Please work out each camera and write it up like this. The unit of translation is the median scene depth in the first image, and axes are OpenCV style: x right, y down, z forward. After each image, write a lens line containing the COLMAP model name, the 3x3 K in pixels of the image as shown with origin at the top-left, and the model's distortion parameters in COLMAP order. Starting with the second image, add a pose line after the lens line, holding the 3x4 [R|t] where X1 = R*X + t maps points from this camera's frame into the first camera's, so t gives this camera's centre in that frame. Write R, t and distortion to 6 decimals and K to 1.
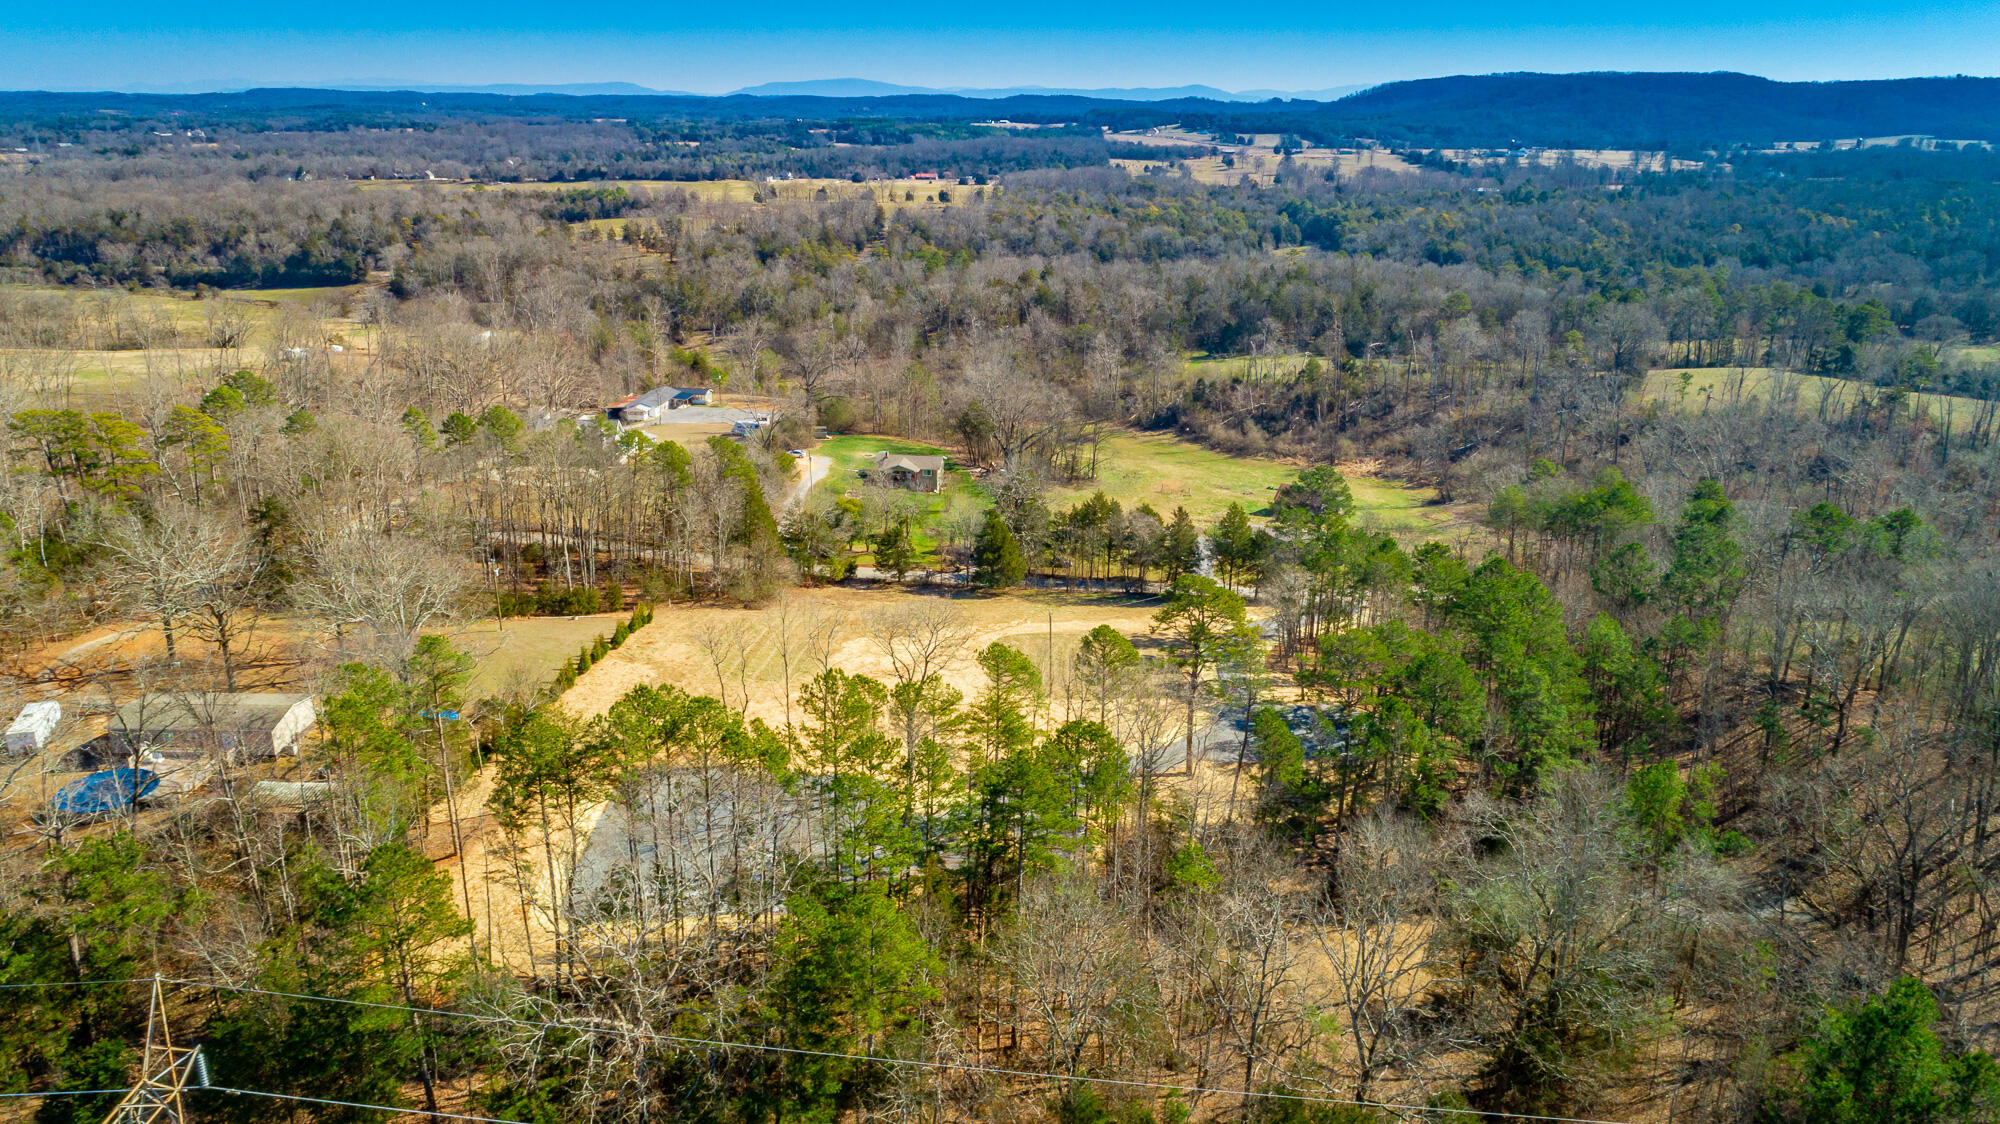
lens RADIAL K [[1370.3, 0, 1005.0], [0, 1370.3, 564.5], [0, 0, 1]] dist [-0.016712, 0.005449]
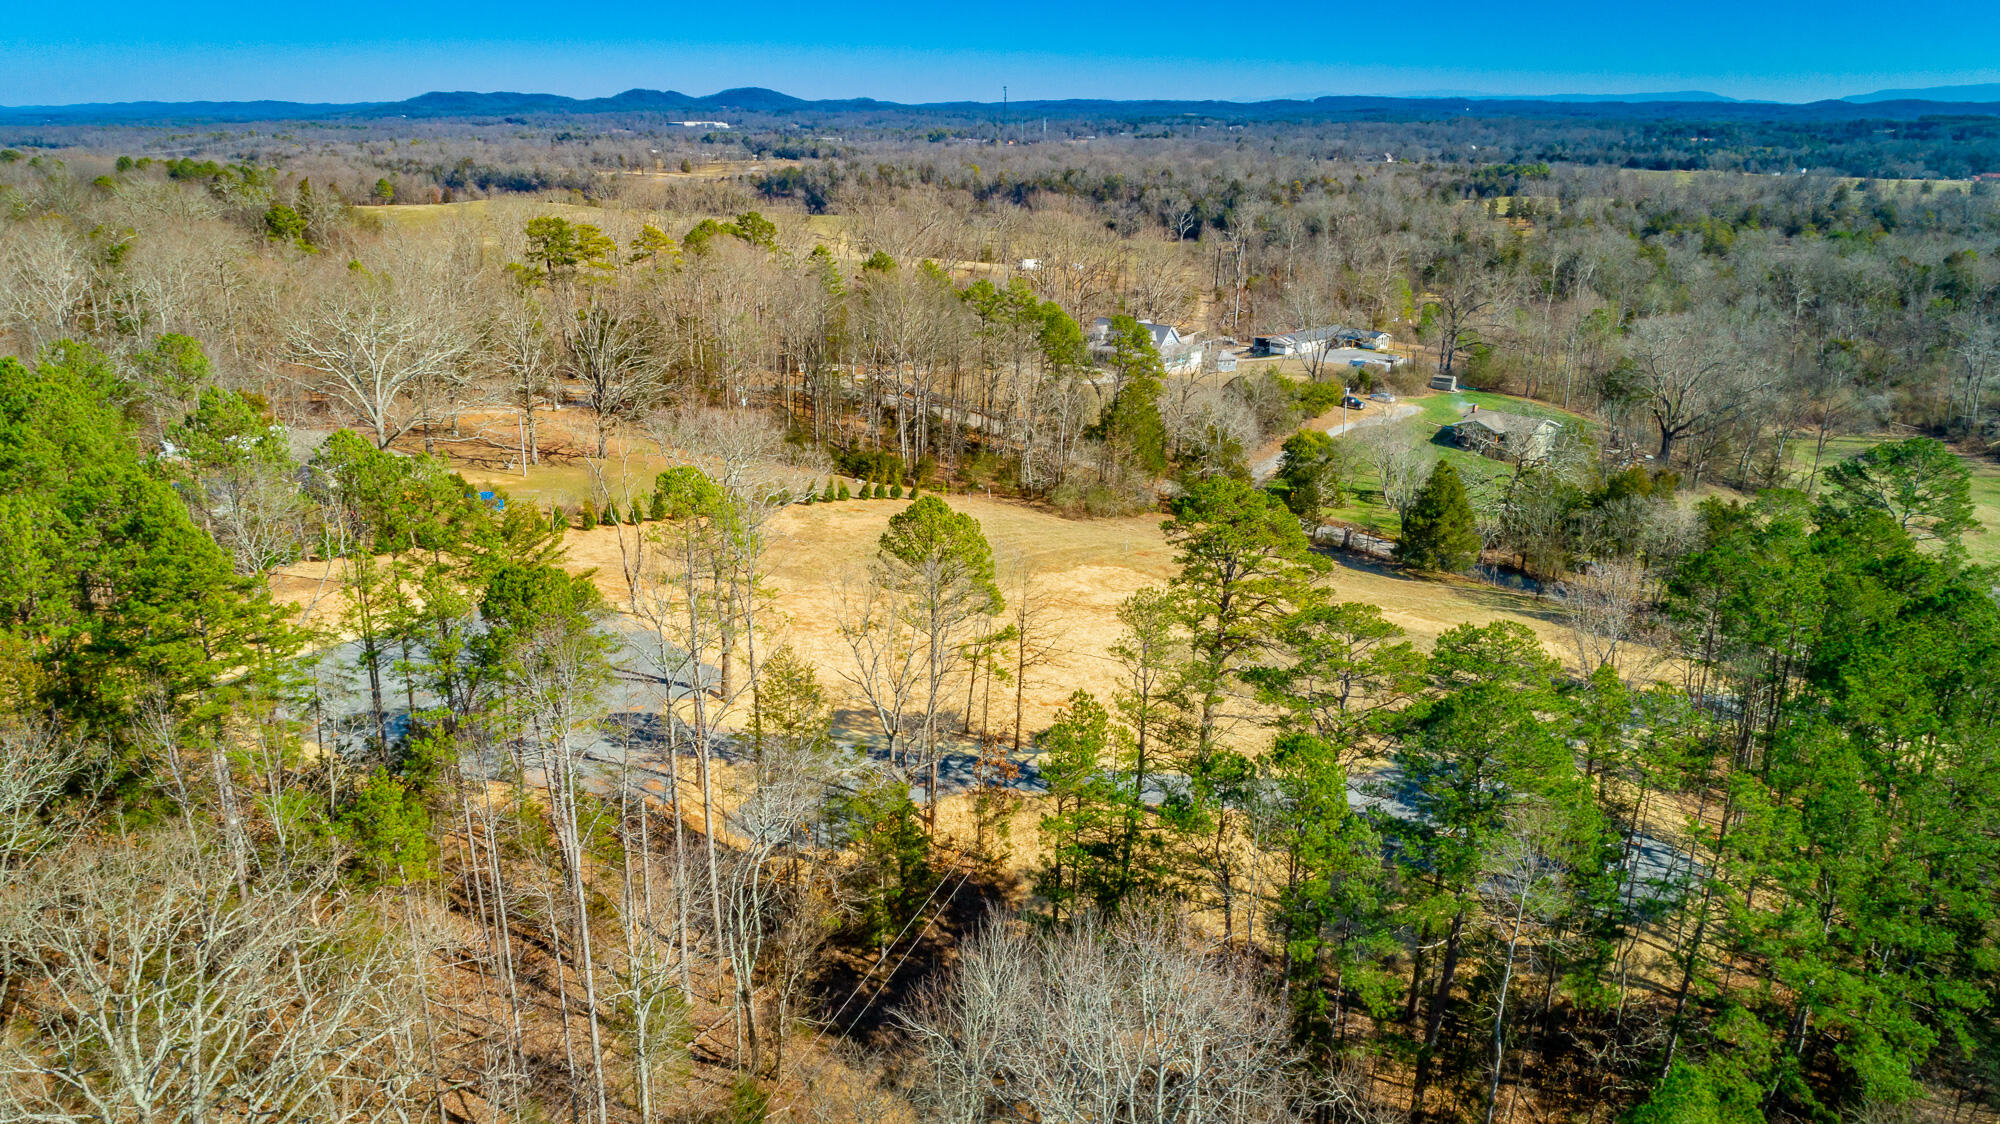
lens RADIAL K [[1392.5, 0, 993.9], [0, 1392.5, 559.7], [0, 0, 1]] dist [-0.014985, 0.005578]
pose [[0.757512, 0.193425, -0.623509, 0.123947], [-0.203549, 0.977466, 0.055934, 0.007819], [0.620277, 0.084544, 0.779813, 0.140700]]
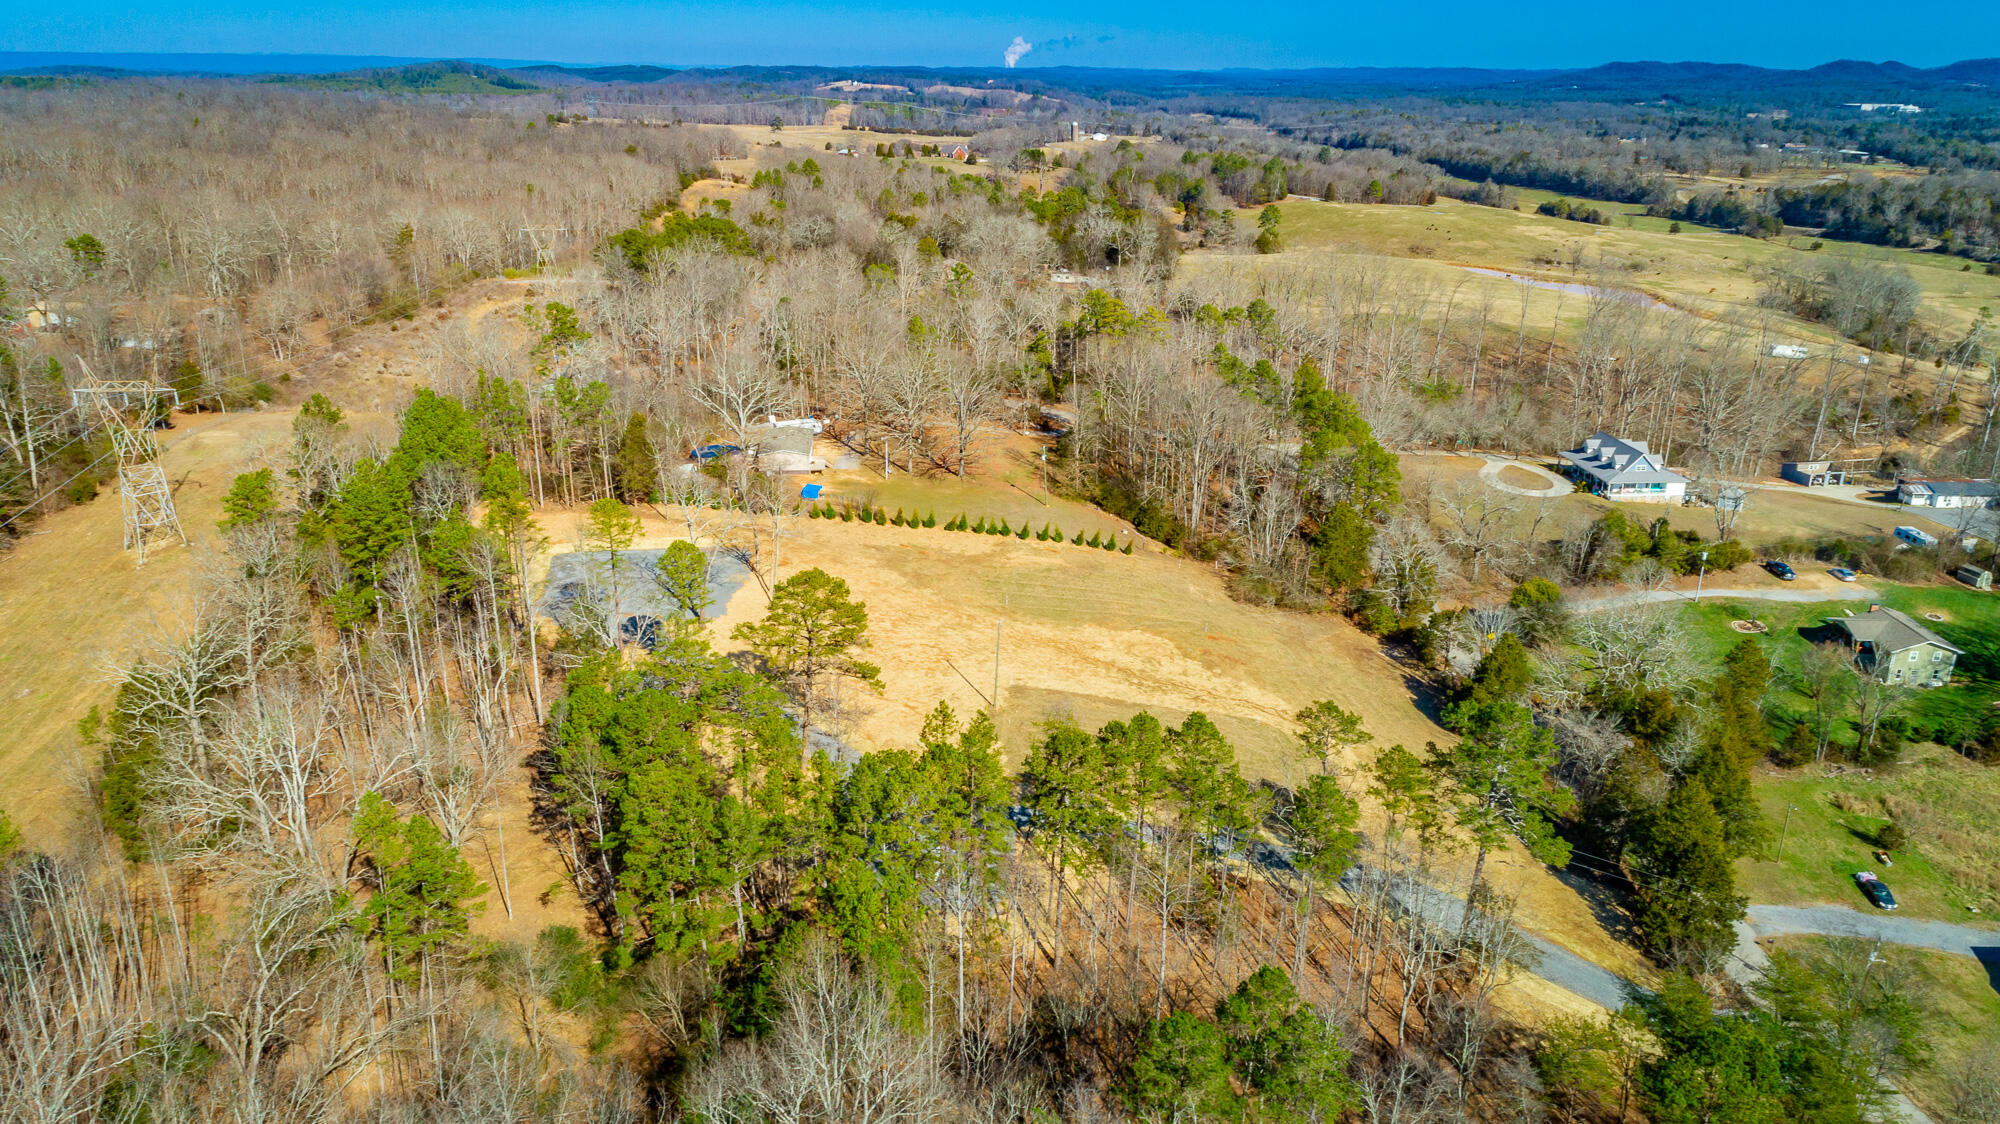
lens RADIAL K [[1392.5, 0, 993.9], [0, 1392.5, 559.7], [0, 0, 1]] dist [-0.014985, 0.005578]
pose [[0.078191, 0.323494, -0.942994, 0.309847], [-0.322398, 0.903269, 0.283134, -0.092392], [0.943369, 0.281881, 0.174921, 0.270552]]
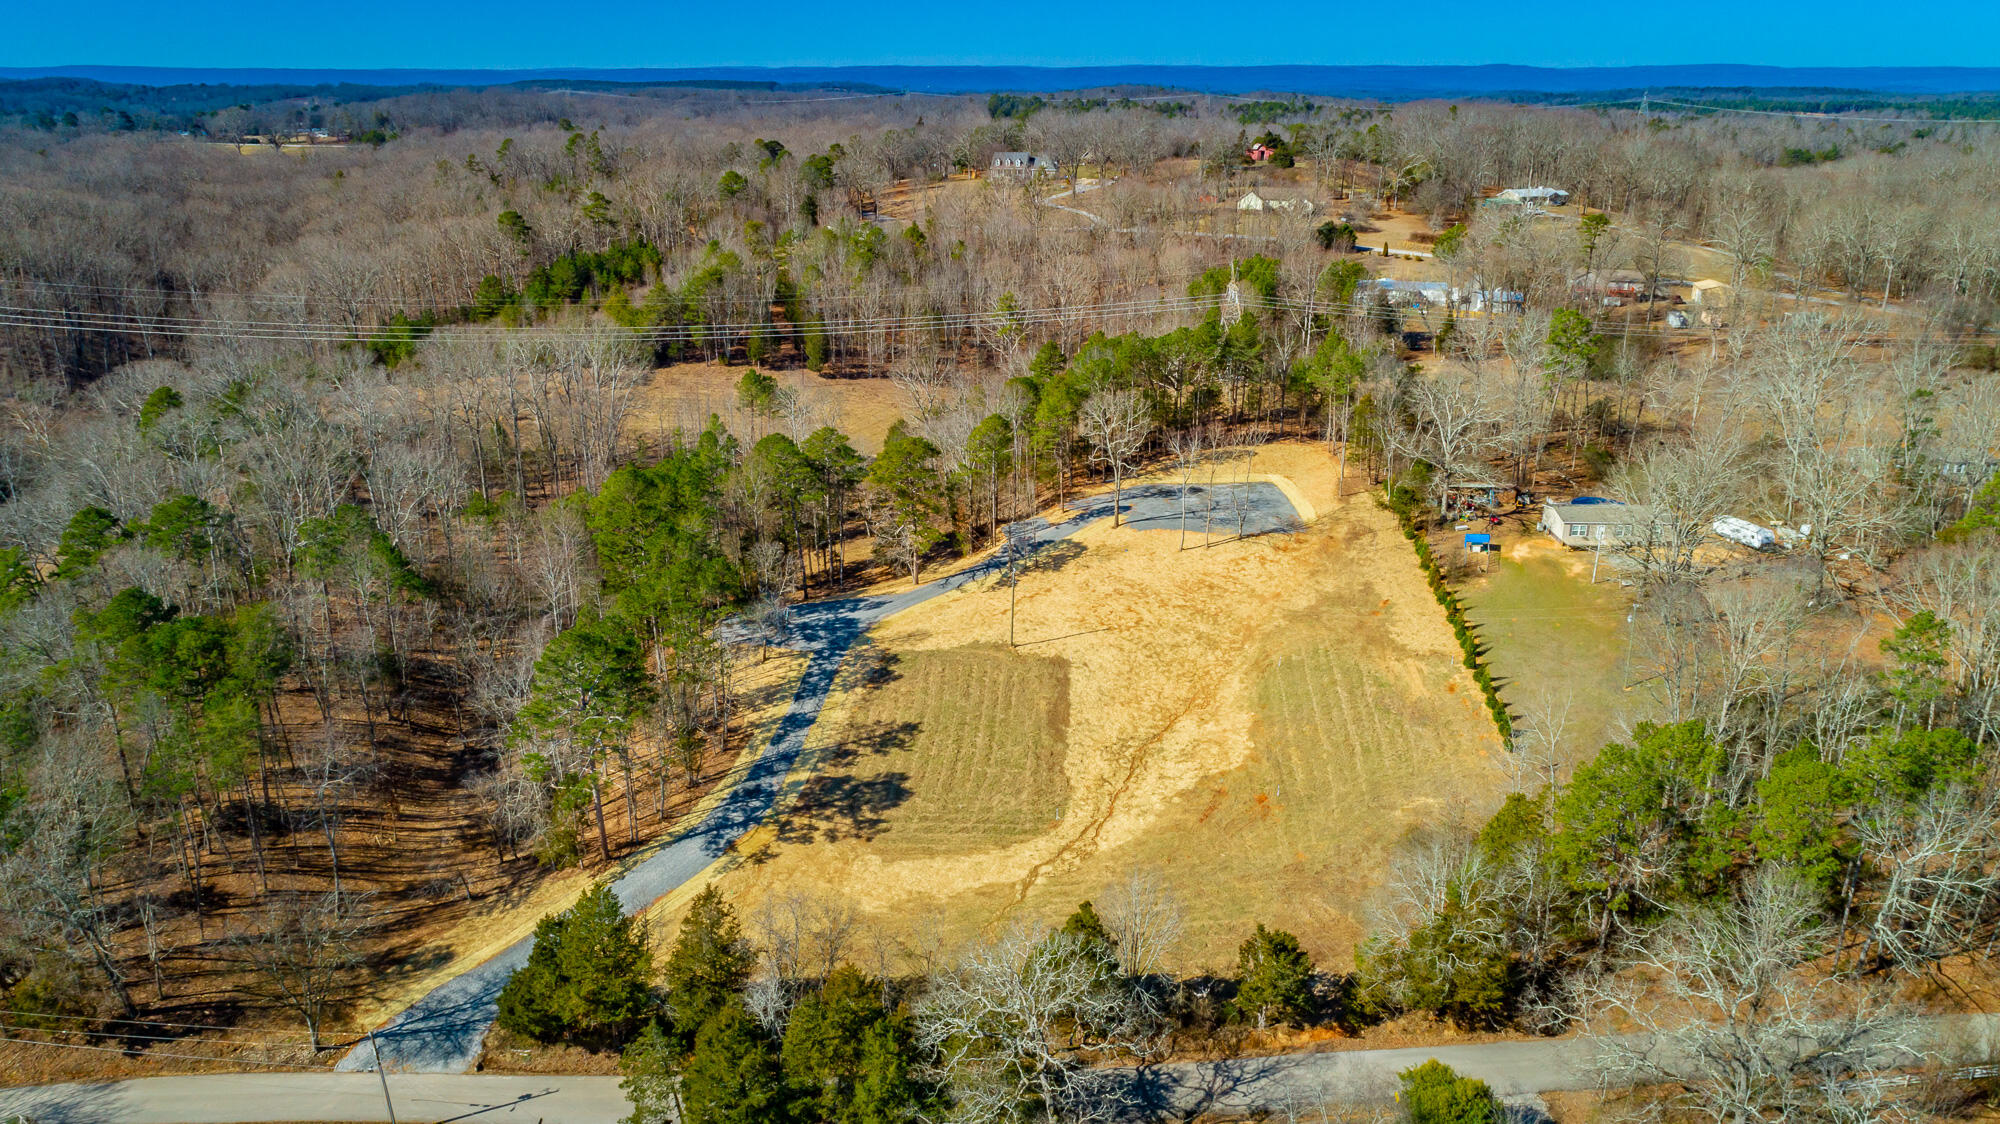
lens RADIAL K [[1392.5, 0, 993.9], [0, 1392.5, 559.7], [0, 0, 1]] dist [-0.014985, 0.005578]
pose [[-0.998930, -0.022109, 0.040610, 0.002174], [0.007154, 0.793797, 0.608141, -0.204748], [-0.045682, 0.607781, -0.792790, 0.609322]]
